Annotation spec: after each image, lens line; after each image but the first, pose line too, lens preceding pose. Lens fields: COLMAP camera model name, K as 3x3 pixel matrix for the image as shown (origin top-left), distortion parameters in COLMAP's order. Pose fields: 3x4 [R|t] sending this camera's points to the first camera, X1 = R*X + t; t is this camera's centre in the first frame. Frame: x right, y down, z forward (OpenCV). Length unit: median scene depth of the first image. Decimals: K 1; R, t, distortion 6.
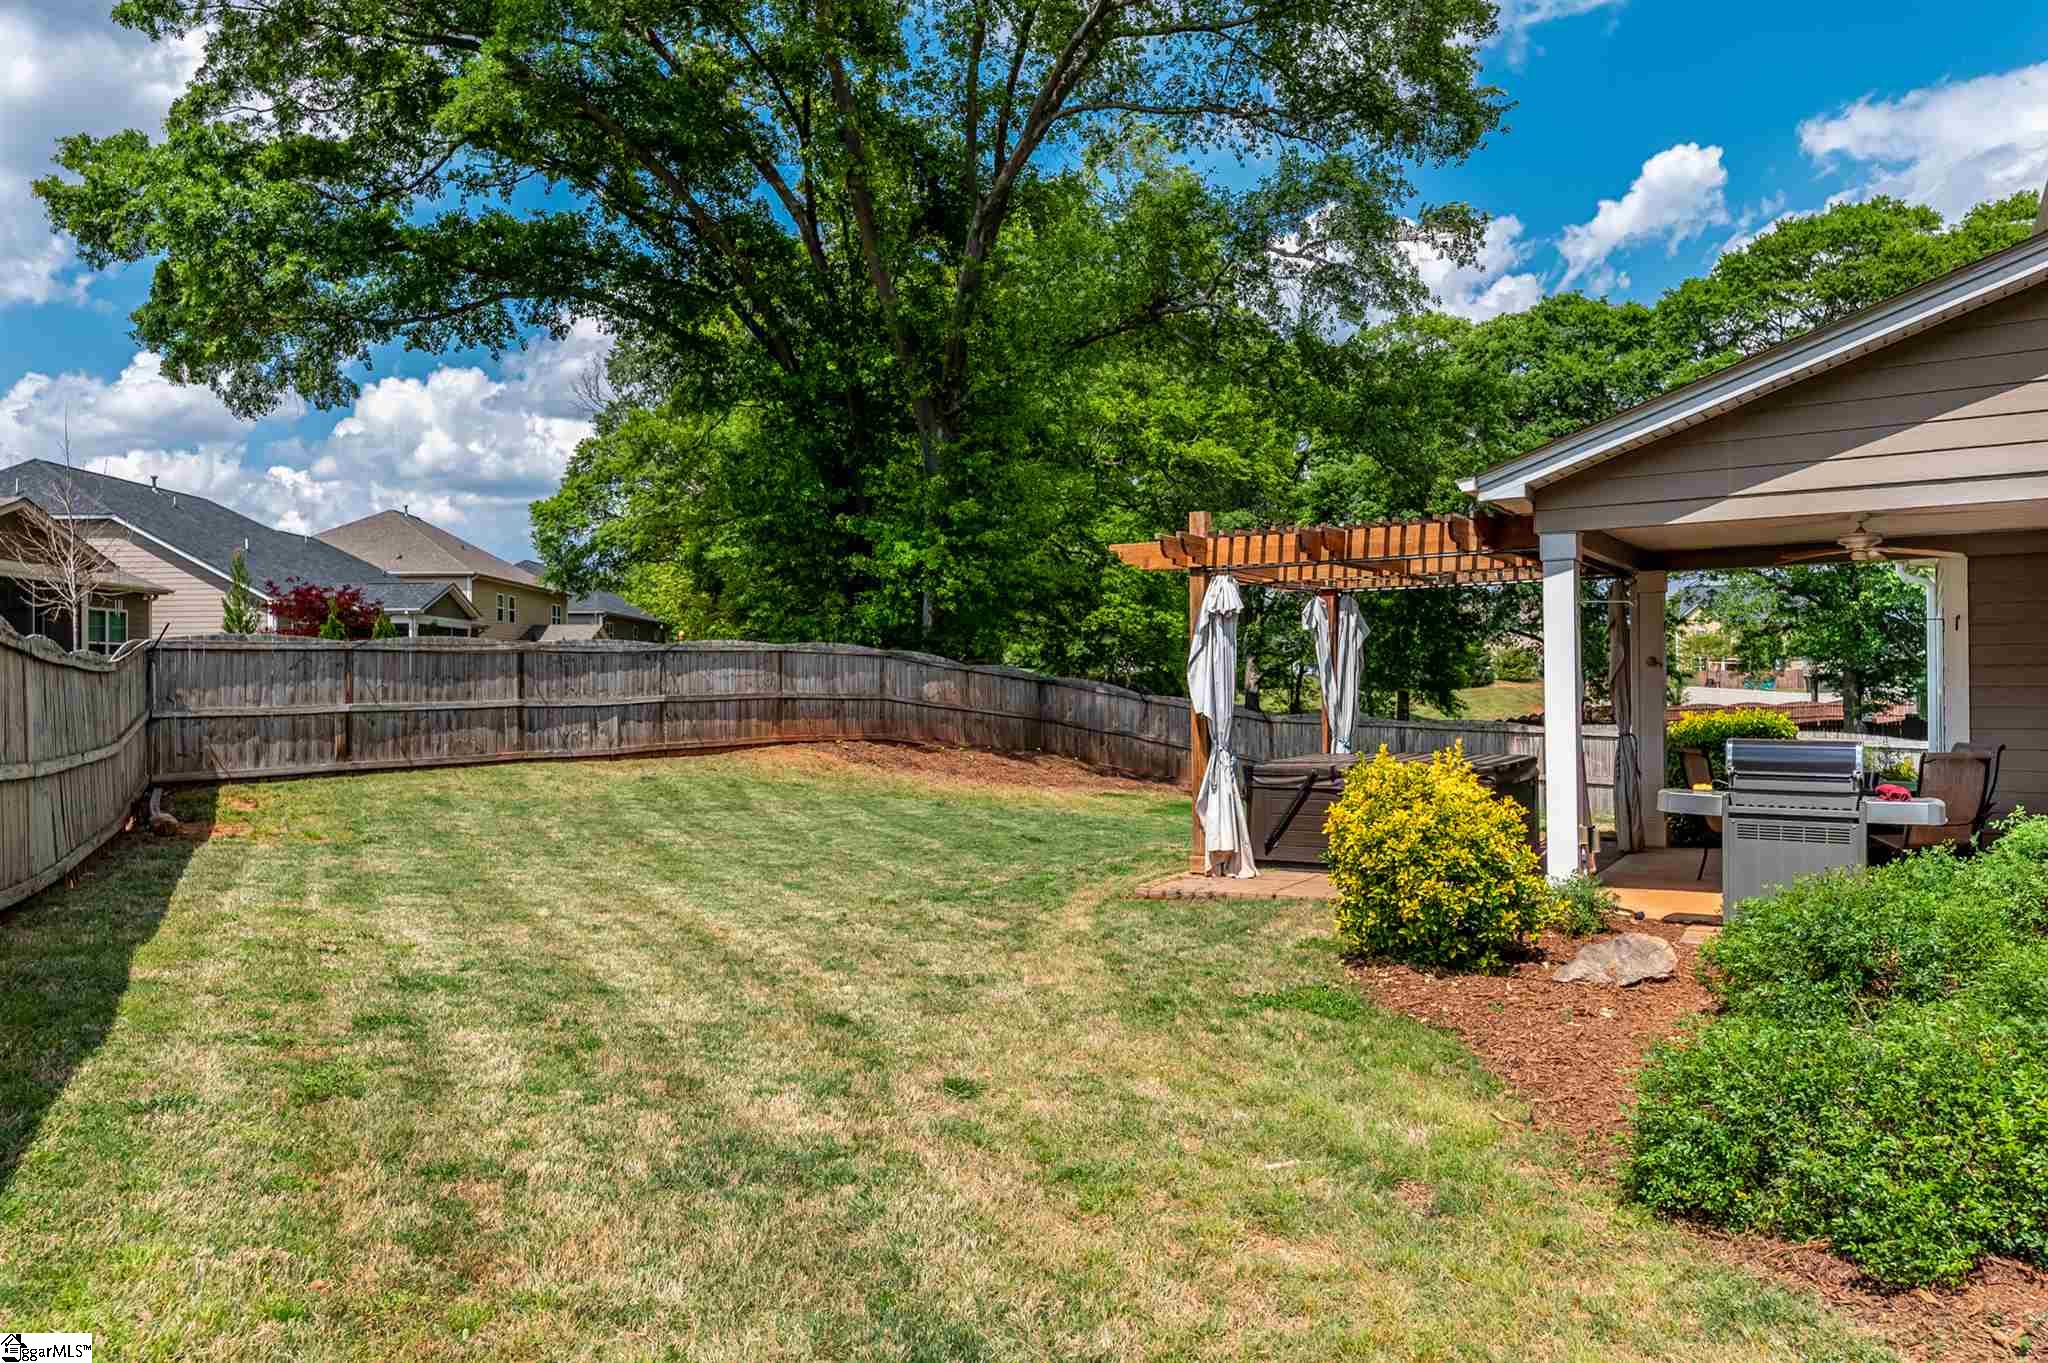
lens RADIAL K [[1321.1, 0, 1024.5], [0, 1321.1, 682.6], [0, 0, 1]] dist [0.008292, -0.004134]
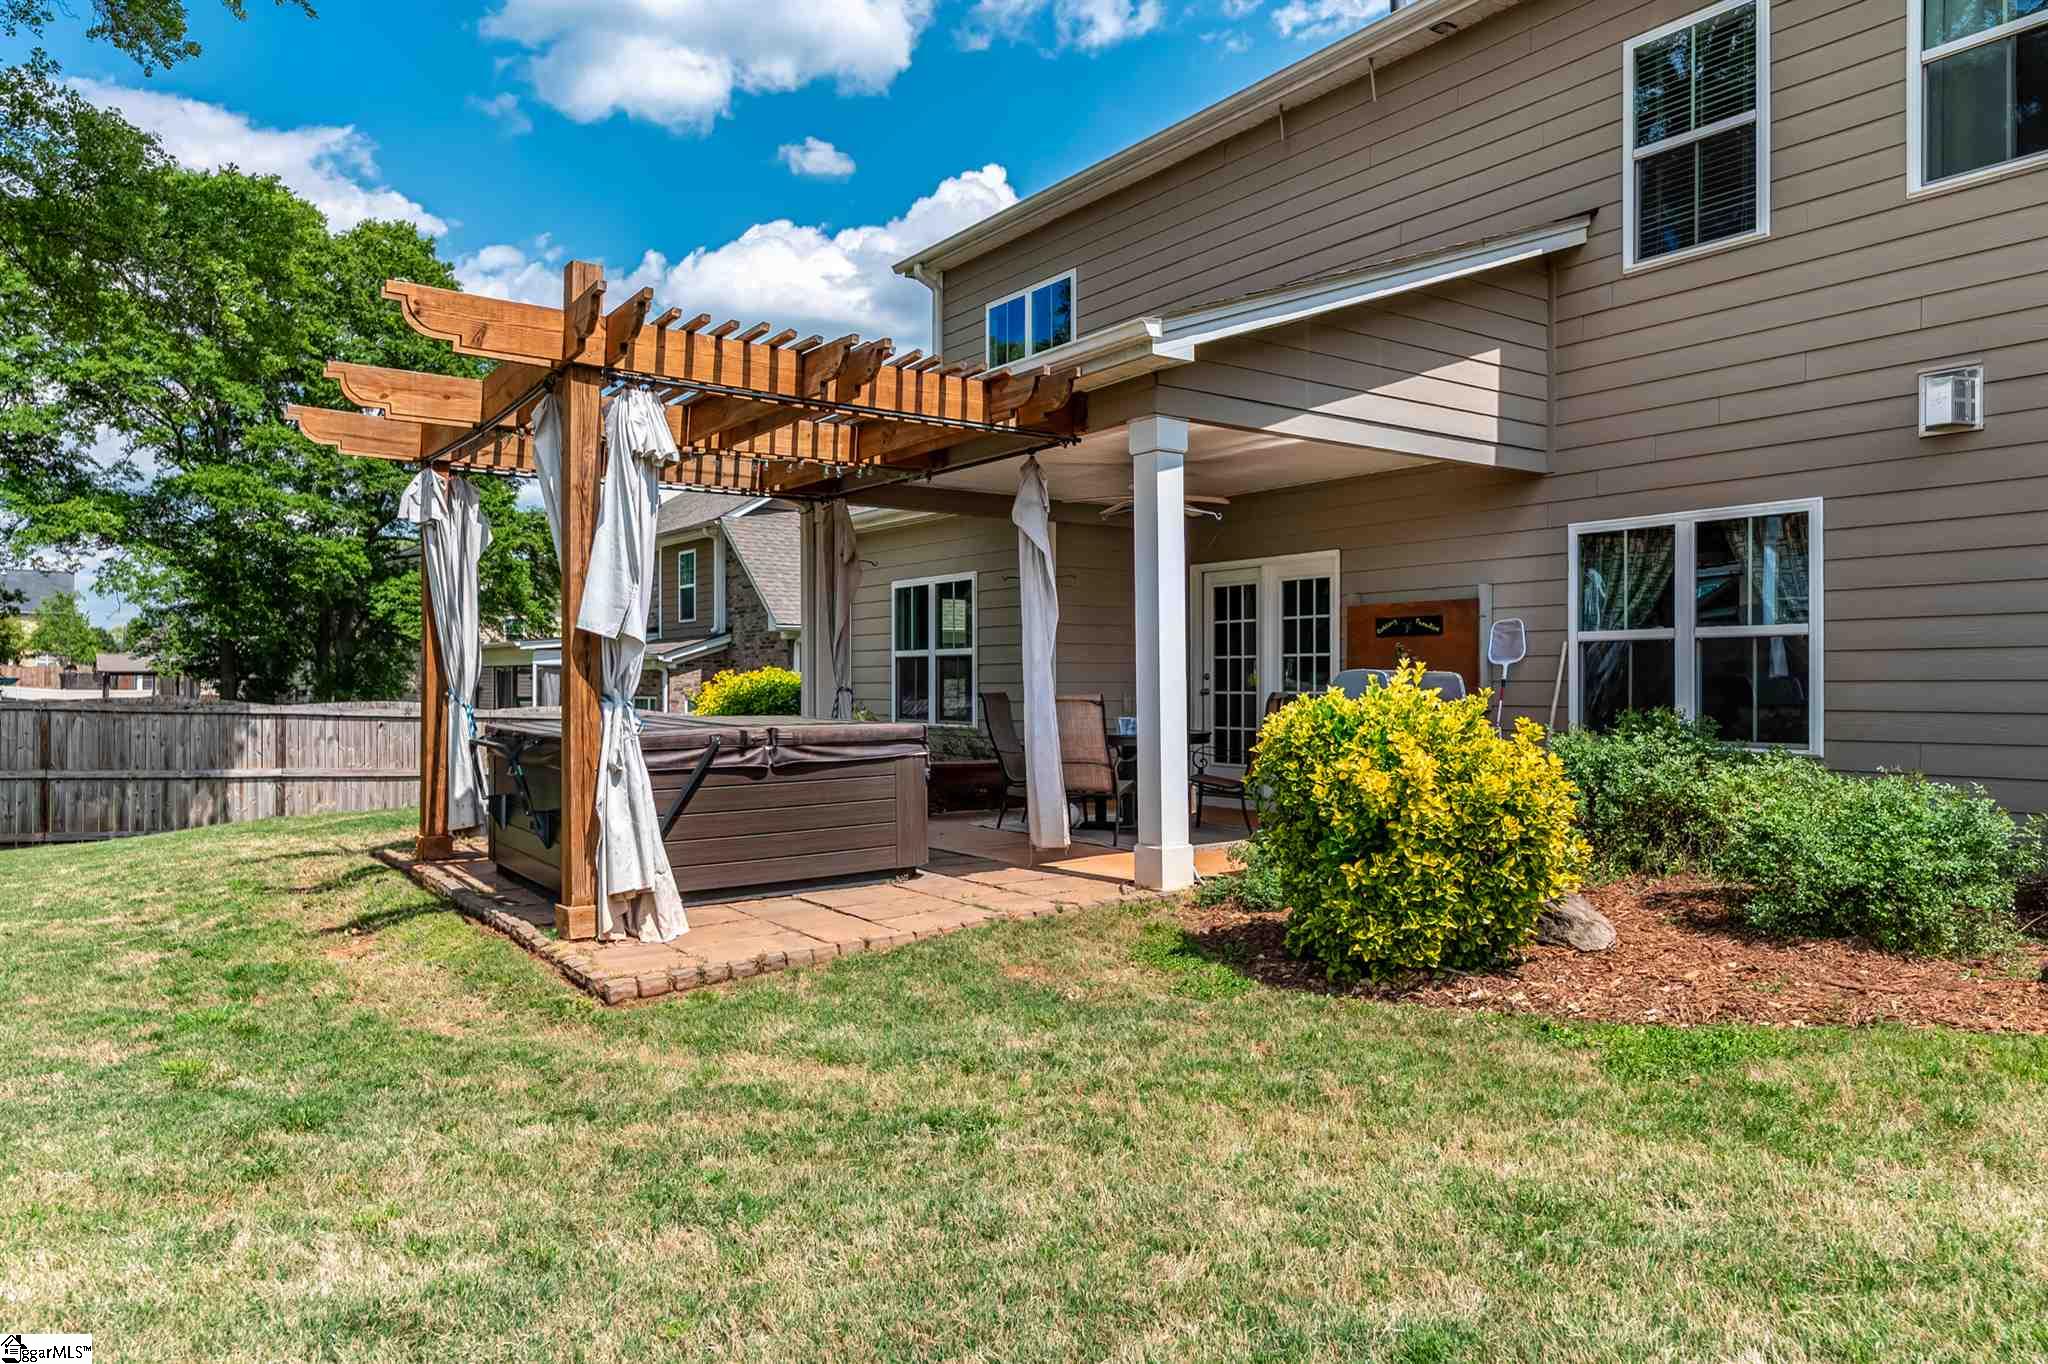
lens RADIAL K [[1321.1, 0, 1022.4], [0, 1321.1, 689.2], [0, 0, 1]] dist [0.008292, -0.004134]
pose [[0.360513, 0.002748, 0.932750, -0.309755], [-0.006647, 0.999978, -0.000377, 0.043448], [-0.932730, -0.006064, 0.360523, 0.656399]]
